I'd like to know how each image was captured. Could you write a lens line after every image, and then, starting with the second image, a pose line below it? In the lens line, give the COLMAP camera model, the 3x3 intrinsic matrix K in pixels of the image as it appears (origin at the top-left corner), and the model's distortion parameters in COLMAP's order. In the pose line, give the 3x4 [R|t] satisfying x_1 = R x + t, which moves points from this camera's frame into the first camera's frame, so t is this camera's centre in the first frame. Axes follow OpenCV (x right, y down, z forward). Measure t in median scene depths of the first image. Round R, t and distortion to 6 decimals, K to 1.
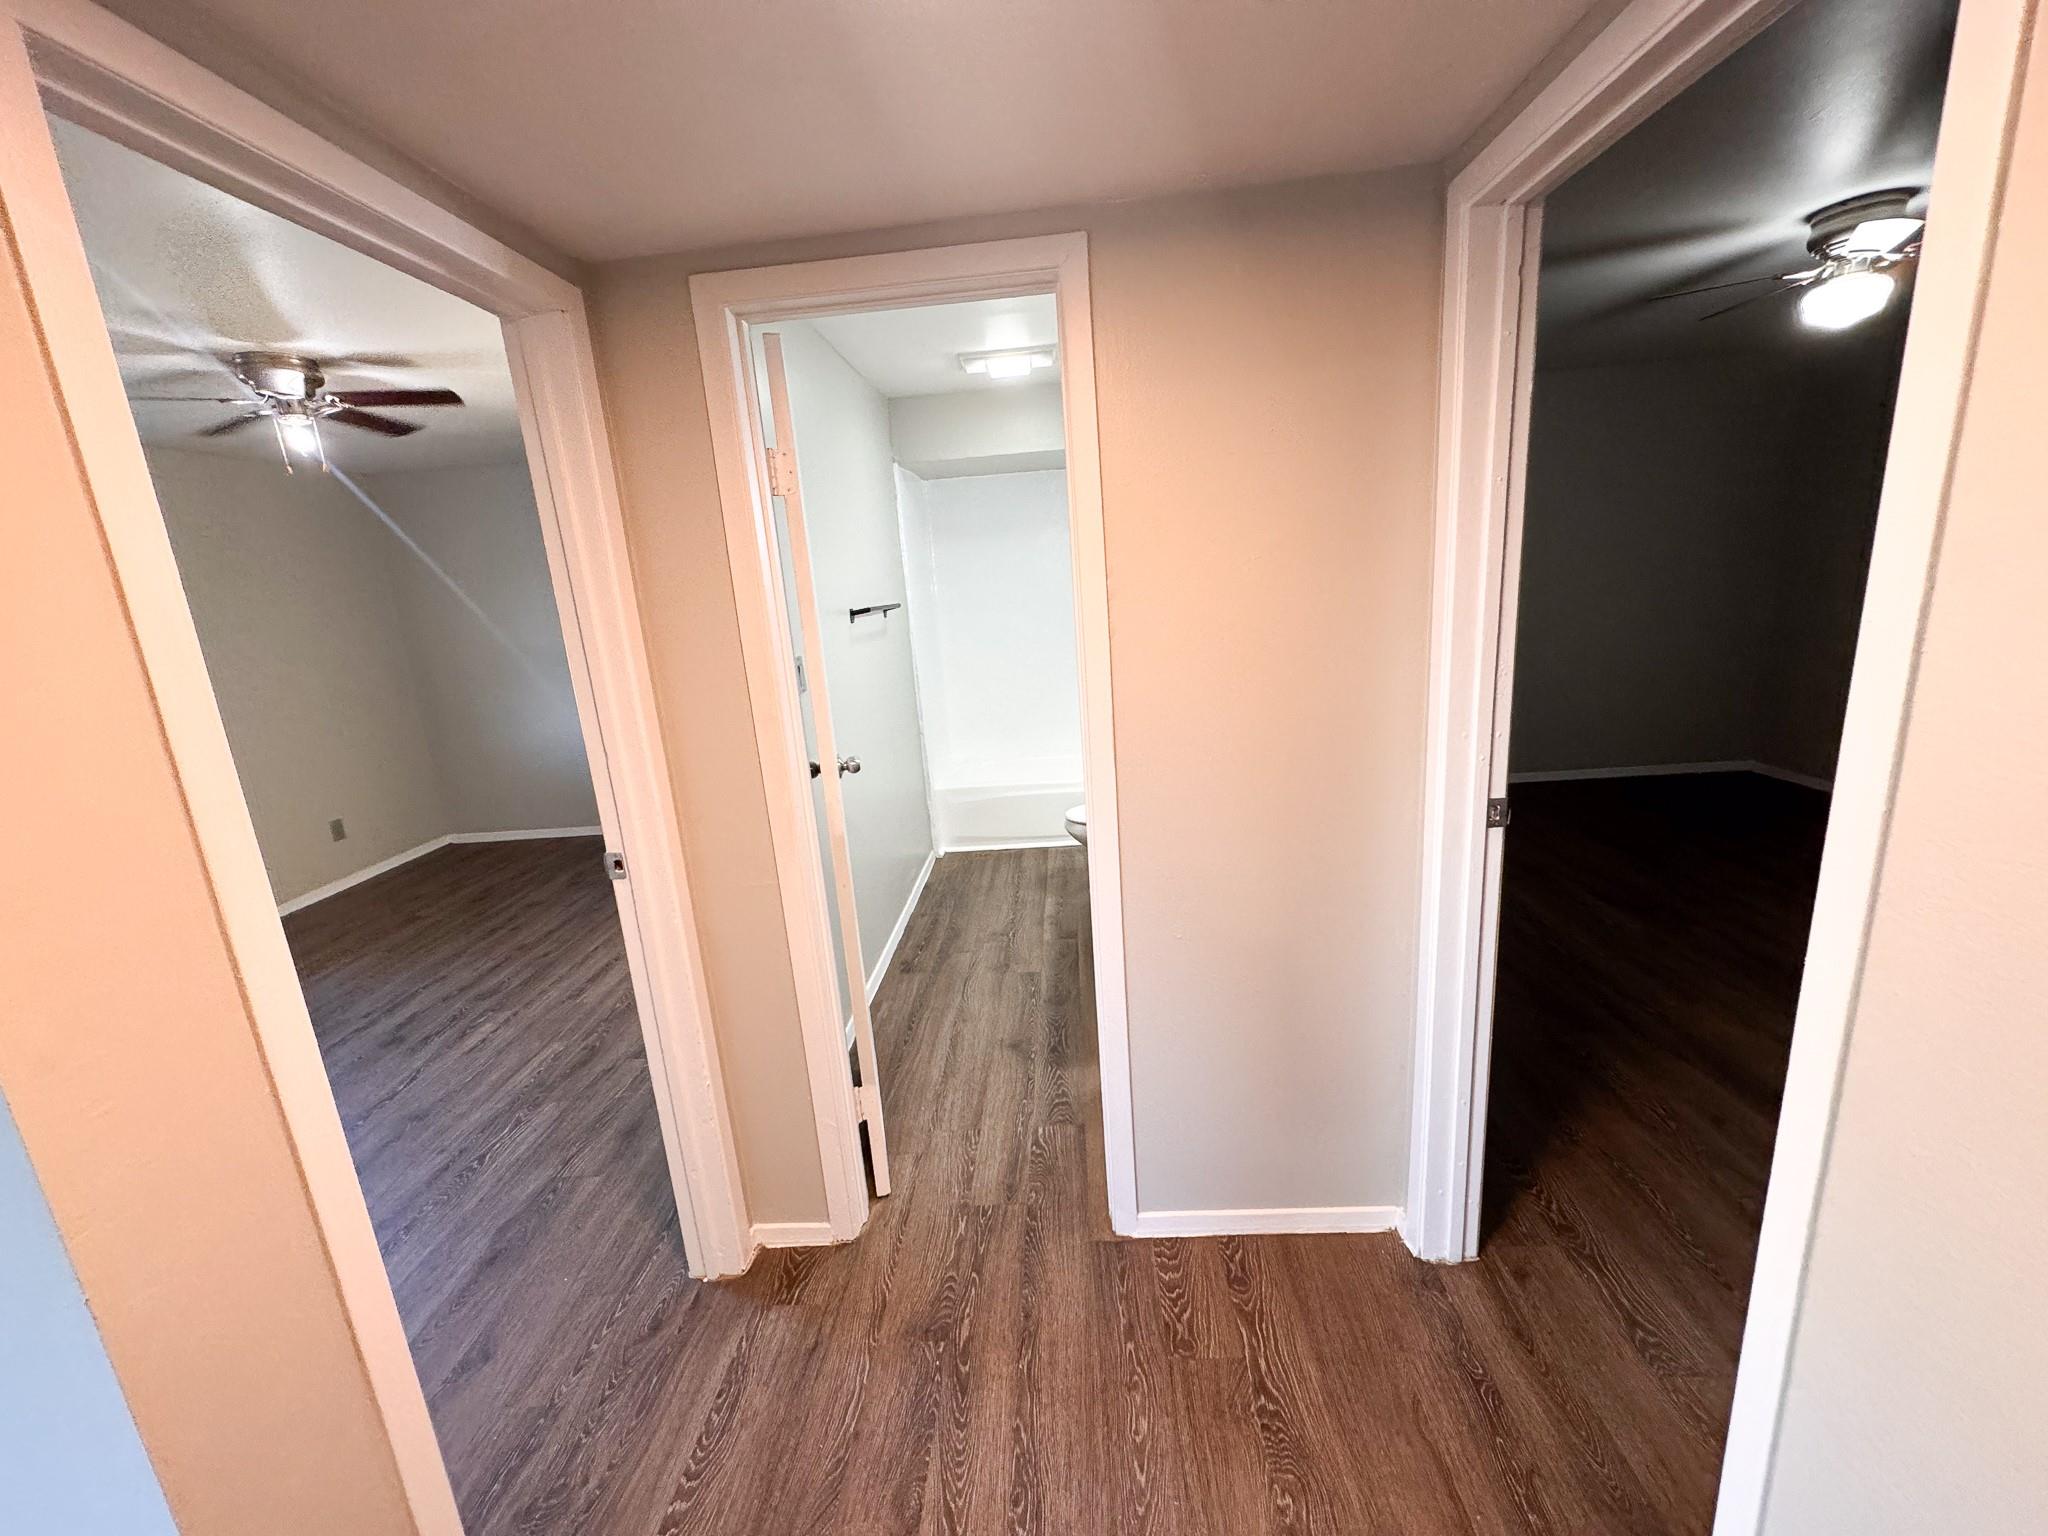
lens RADIAL K [[812.8, 0, 1022.5], [0, 812.8, 767.1], [0, 0, 1]] dist [0.000610, 0.000132]
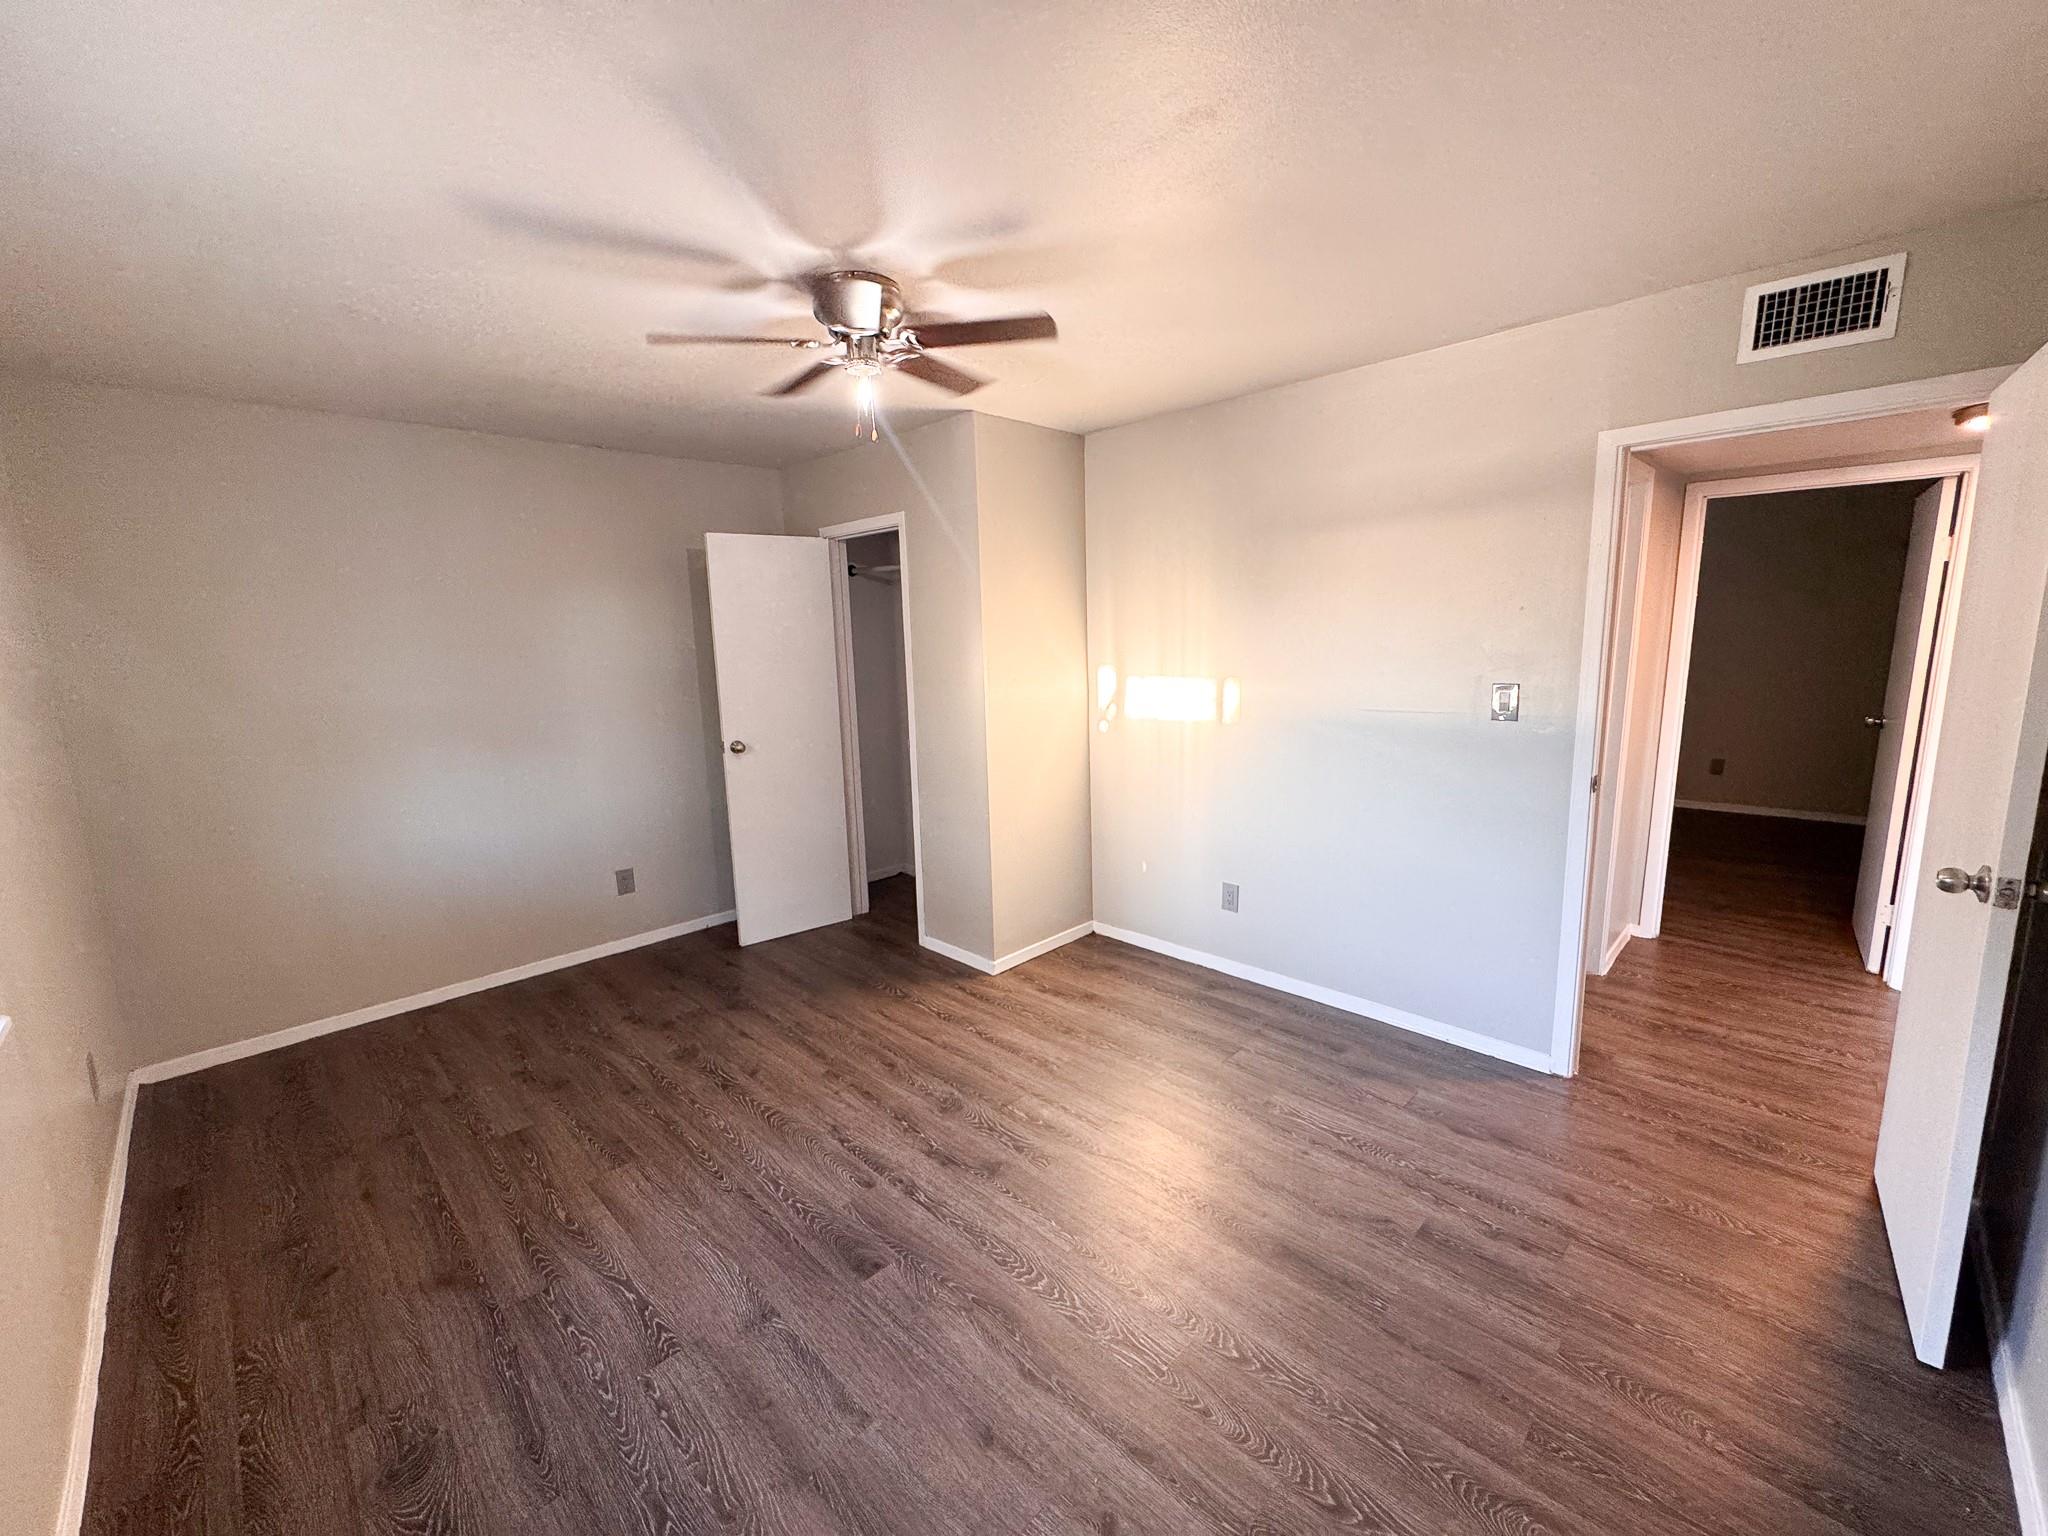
lens RADIAL K [[828.7, 0, 1037.7], [0, 828.7, 765.0], [0, 0, 1]] dist [-0.000460, -0.000084]
pose [[0.667574, -0.072666, 0.740989, -1.999342], [0.148666, 0.988194, -0.037028, -0.009738], [-0.729550, 0.134879, 0.670495, 0.596265]]
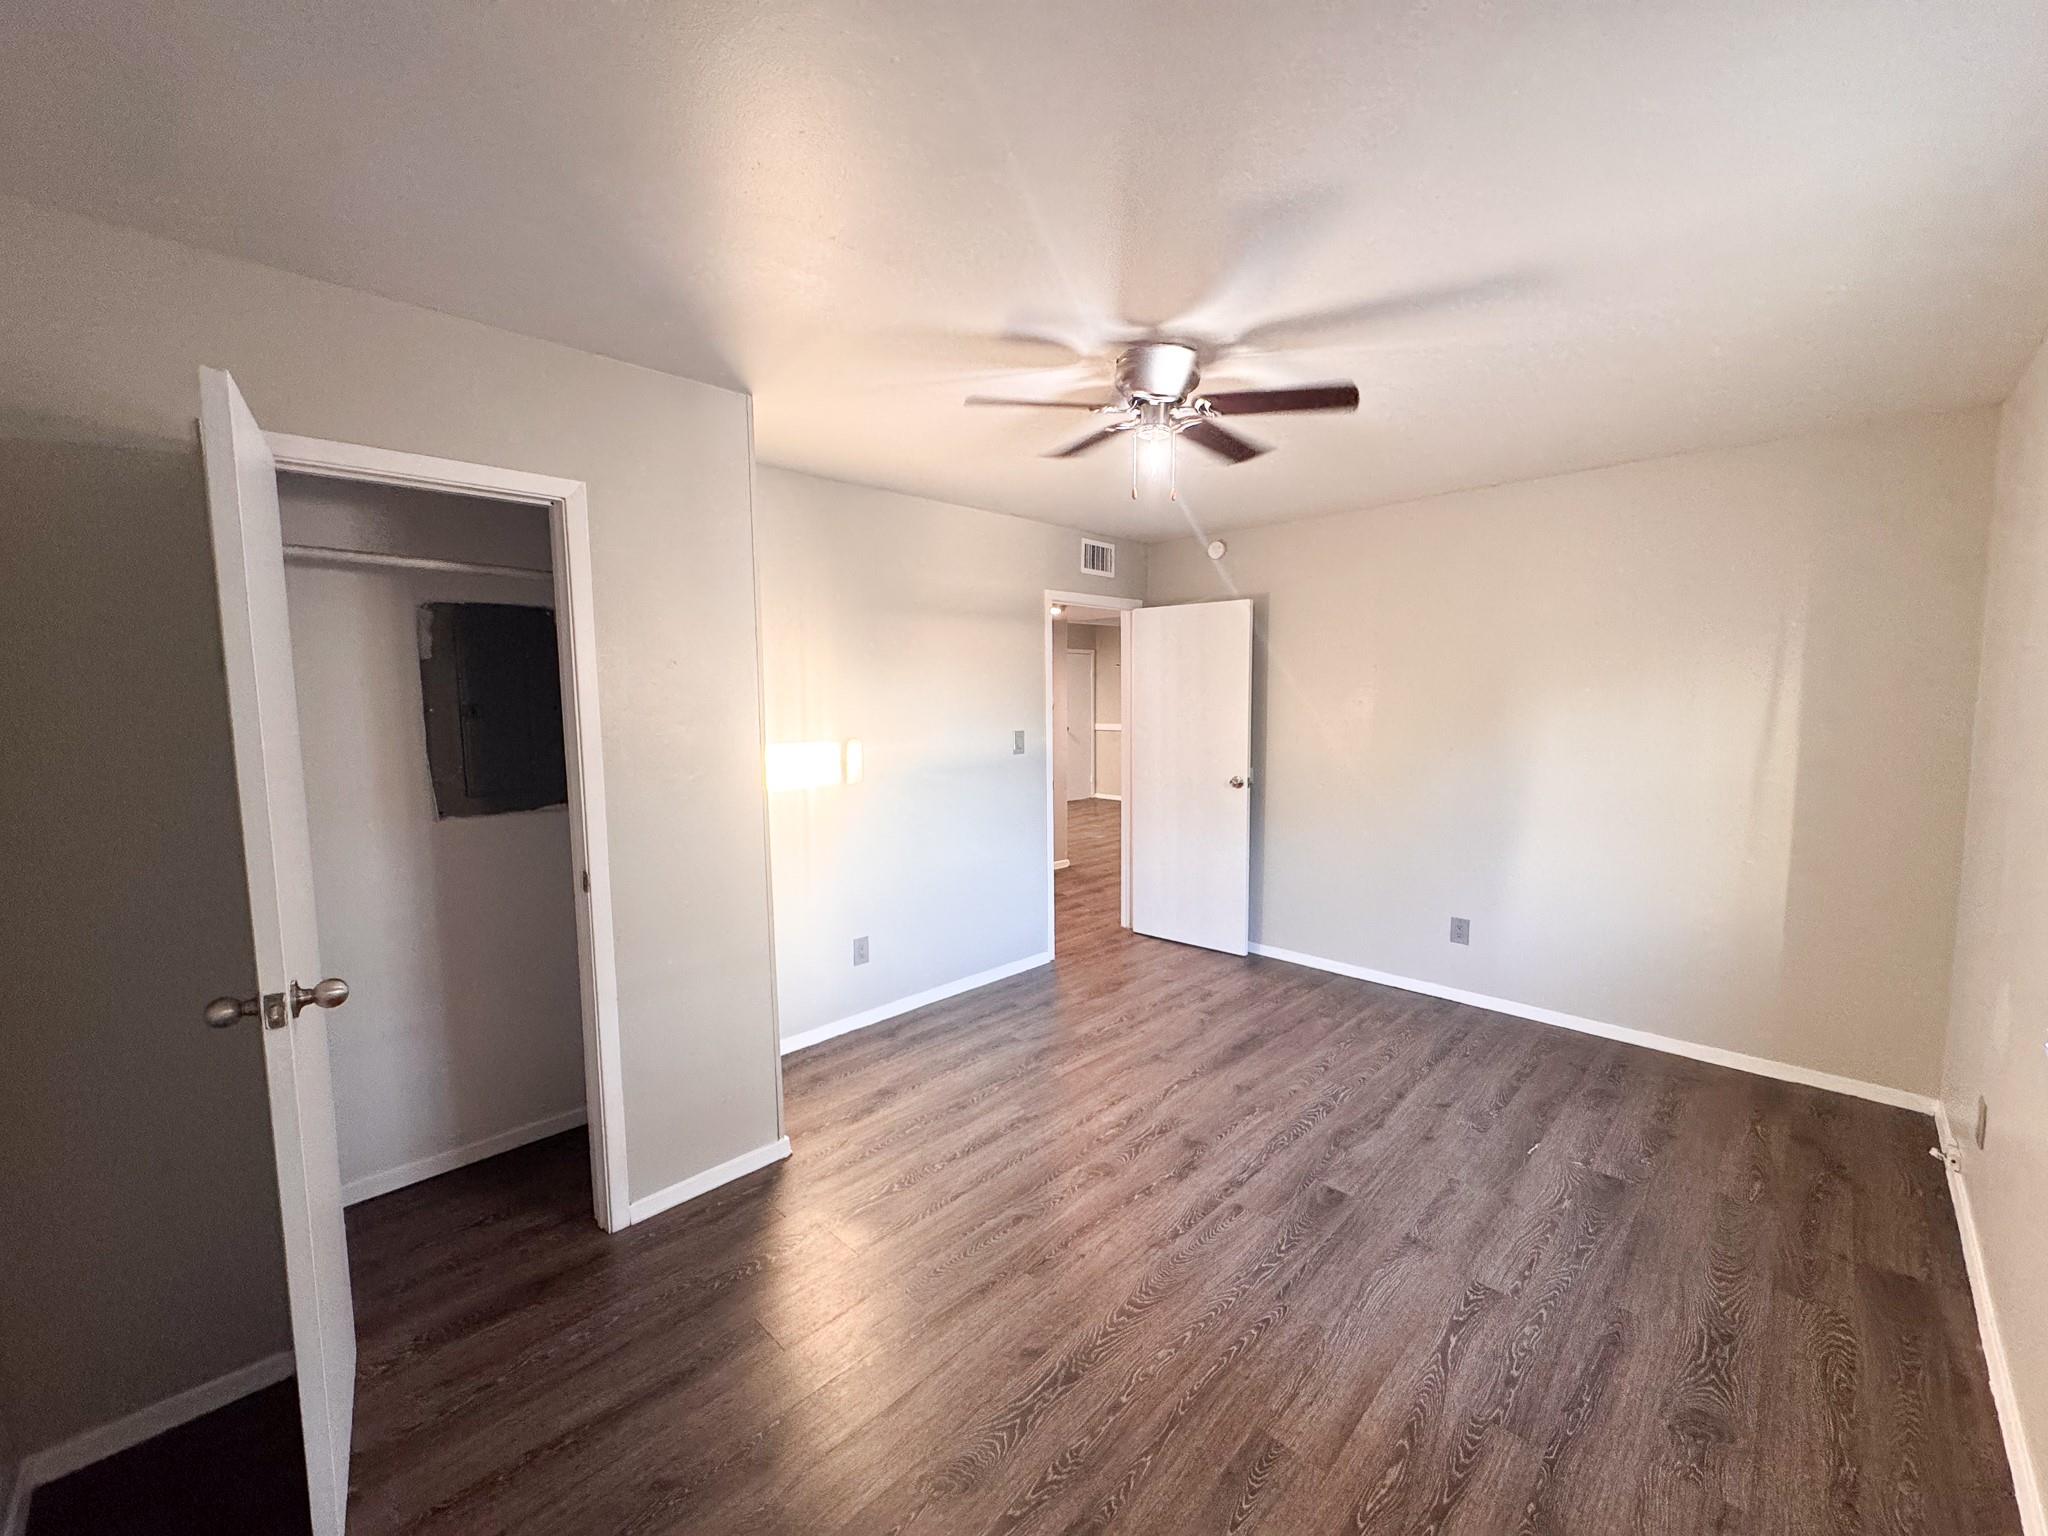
lens RADIAL K [[814.4, 0, 1024.1], [0, 814.4, 765.4], [0, 0, 1]] dist [-0.001146, 0.000418]
pose [[-0.741849, 0.009282, 0.670503, -1.911849], [0.201386, 0.956830, 0.209569, -0.449273], [-0.639613, 0.290498, -0.711693, 2.524250]]
